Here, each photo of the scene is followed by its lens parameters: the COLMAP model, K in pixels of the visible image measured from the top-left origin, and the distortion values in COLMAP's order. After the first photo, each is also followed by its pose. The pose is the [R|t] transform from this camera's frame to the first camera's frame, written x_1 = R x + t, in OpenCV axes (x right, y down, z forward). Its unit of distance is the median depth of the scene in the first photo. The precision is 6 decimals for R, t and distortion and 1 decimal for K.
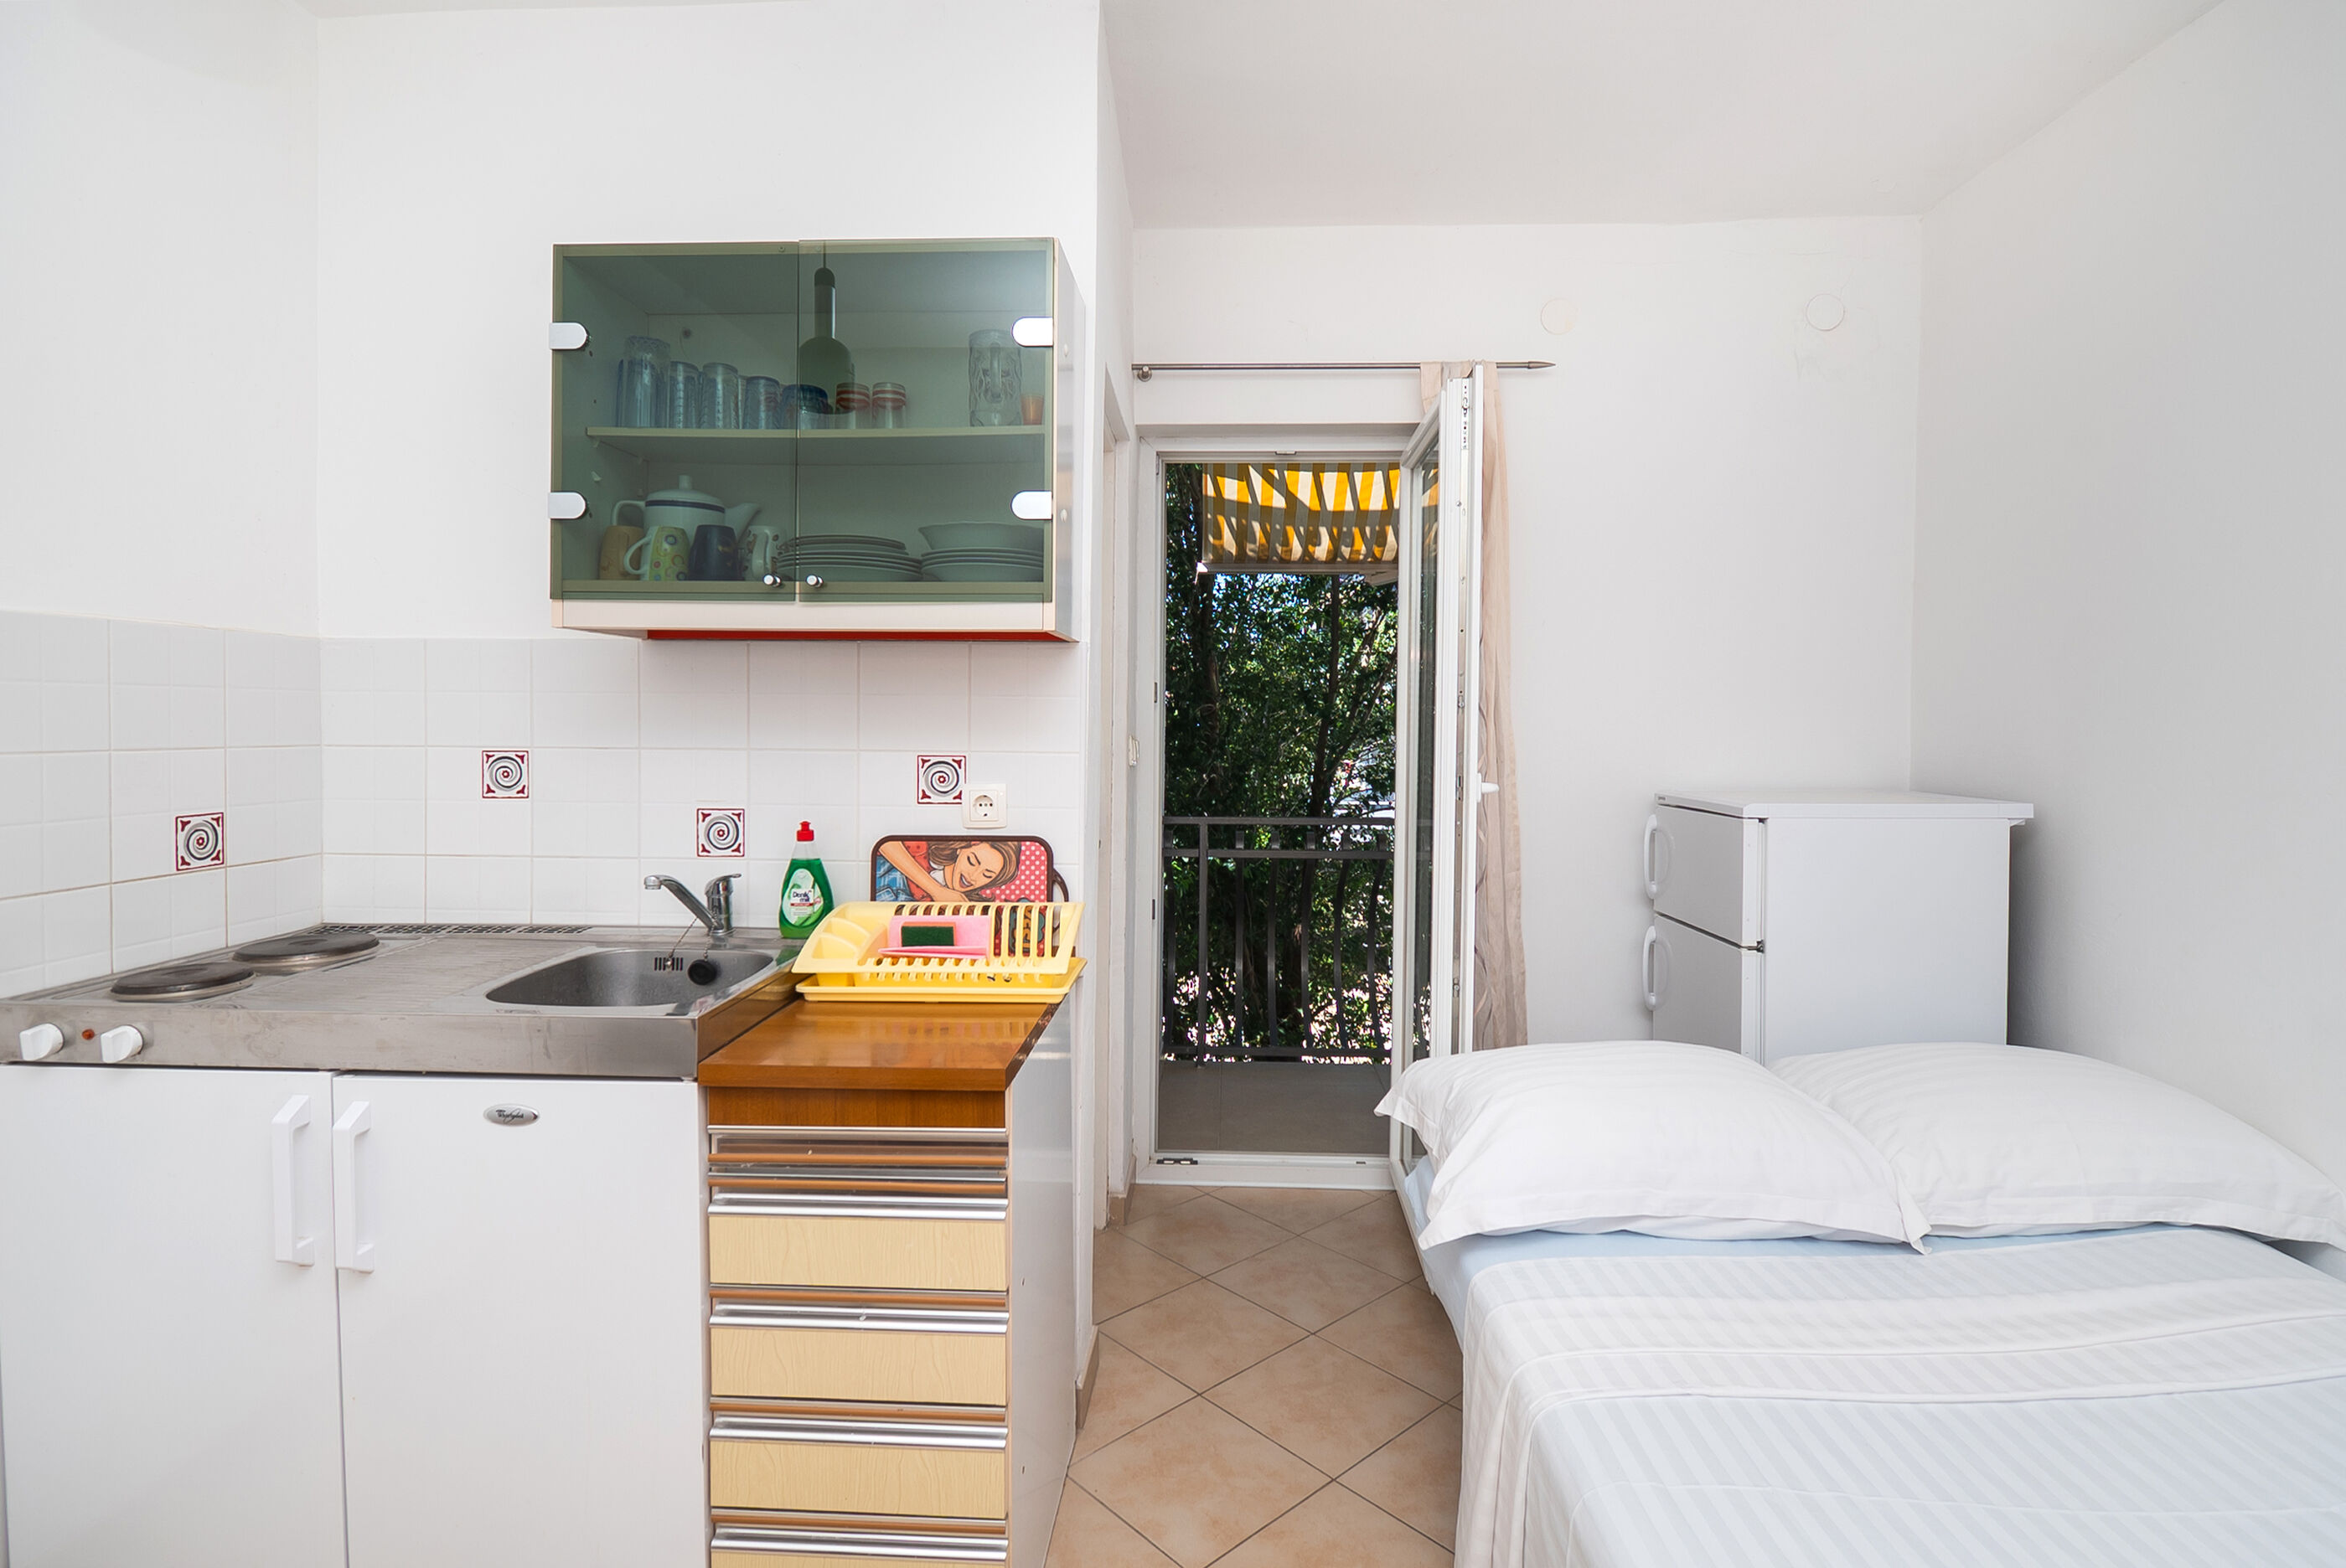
lens RADIAL K [[1156.6, 0, 1185.8], [0, 1156.6, 768.2], [0, 0, 1]] dist [0.006597, -0.006956]
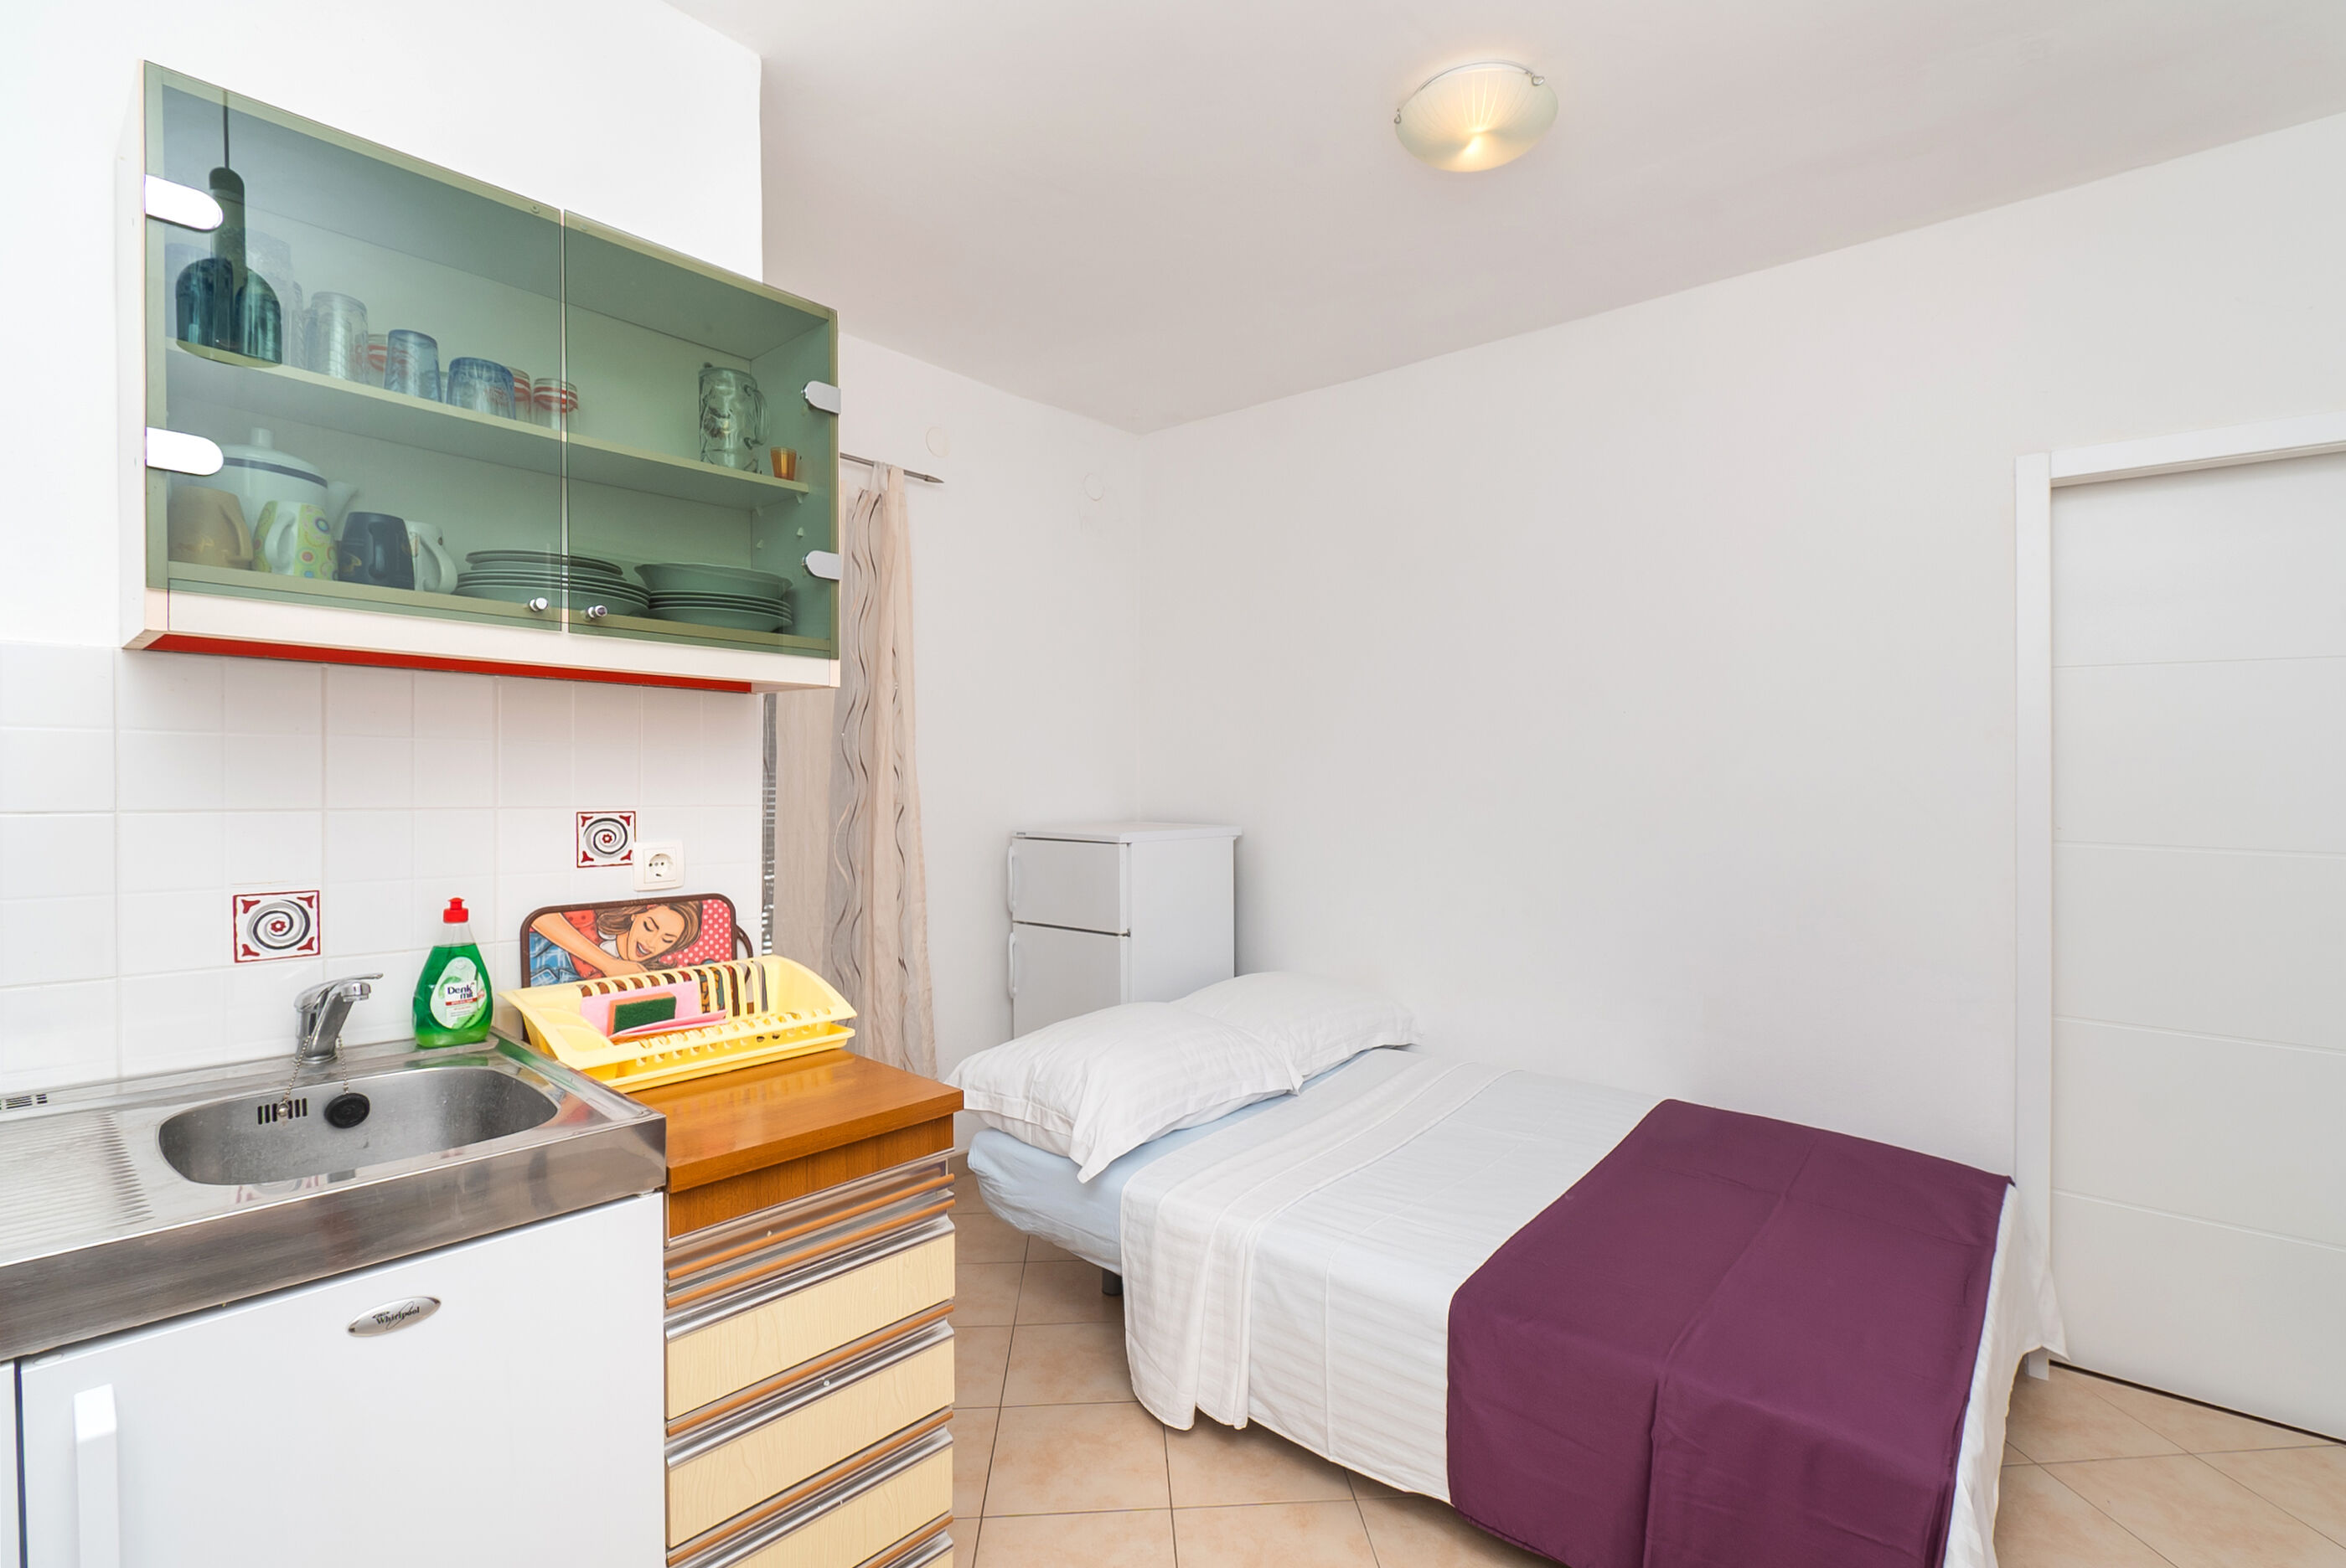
lens RADIAL K [[1074.2, 0, 1207.5], [0, 1074.2, 805.9], [0, 0, 1]] dist [0.014223, -0.011783]
pose [[0.612161, -0.018783, 0.790510, -0.586910], [0.024892, 0.999680, 0.004477, -0.007842], [-0.790341, 0.016937, 0.612433, 0.129909]]
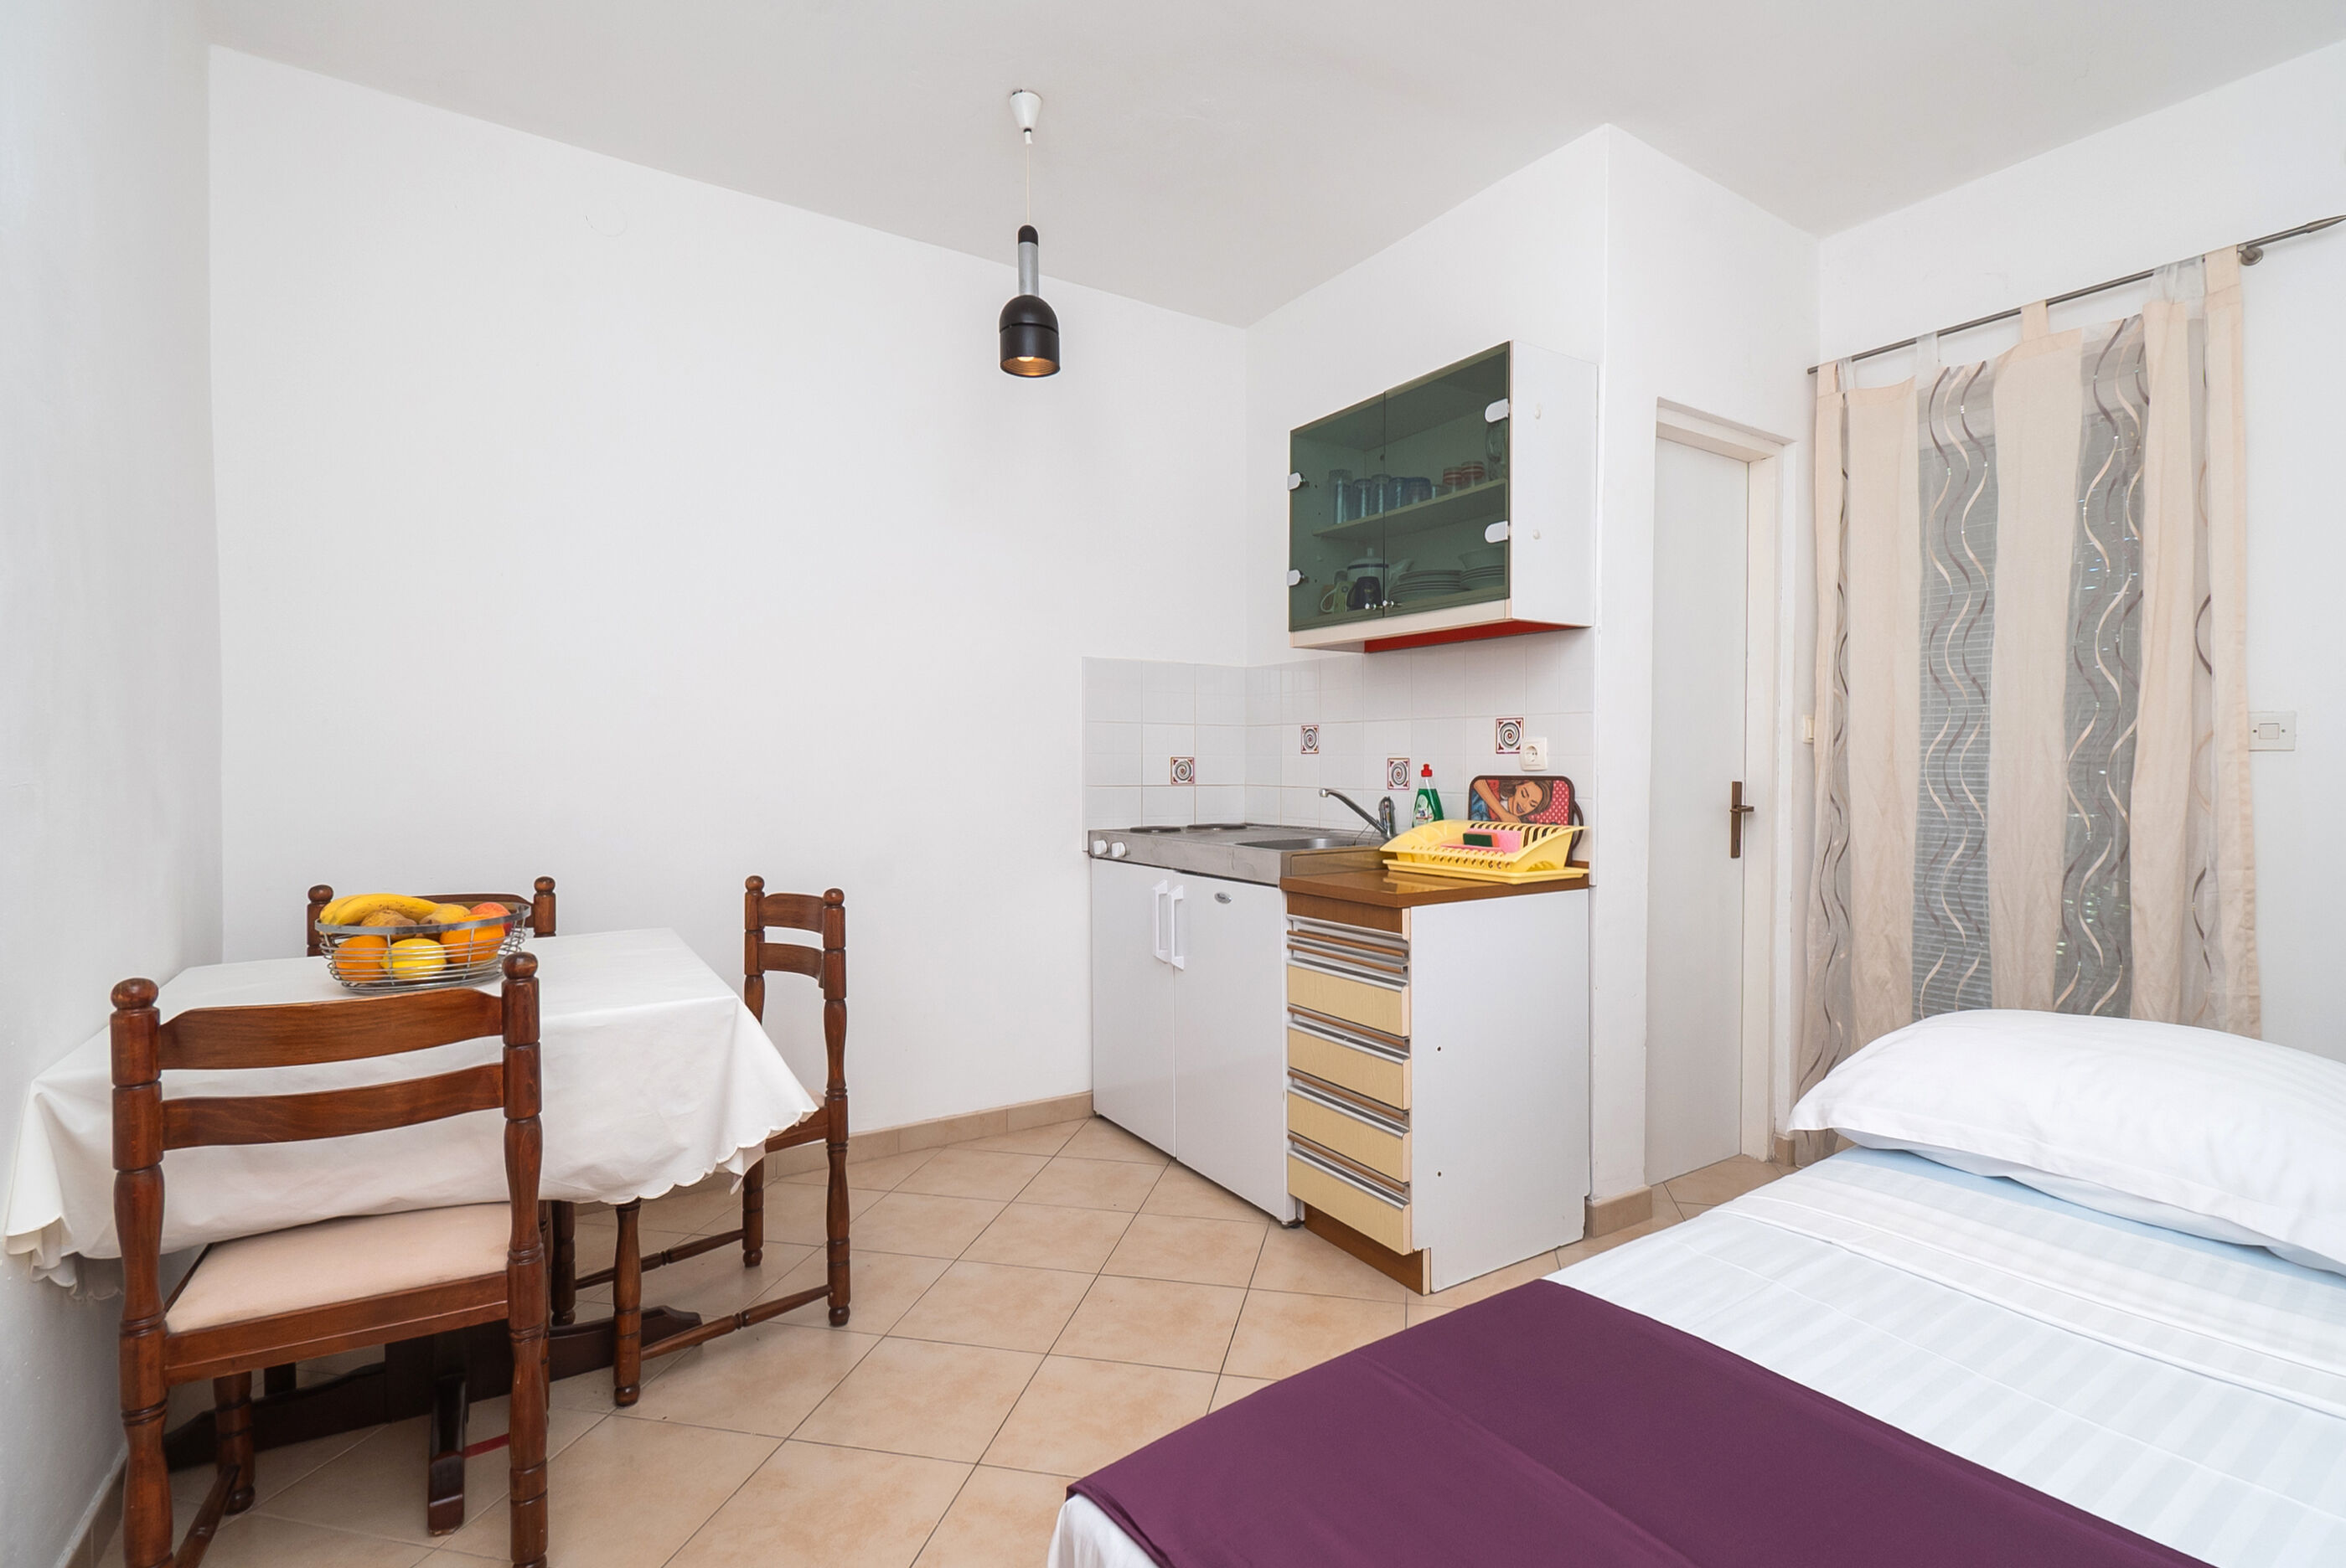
lens RADIAL K [[1074.2, 0, 1206.8], [0, 1074.2, 784.7], [0, 0, 1]] dist [0.014223, -0.011783]
pose [[0.588953, 0.015304, -0.808022, 0.639546], [-0.016529, 0.999840, 0.006889, 0.066365], [0.807998, 0.009298, 0.589111, -0.073785]]
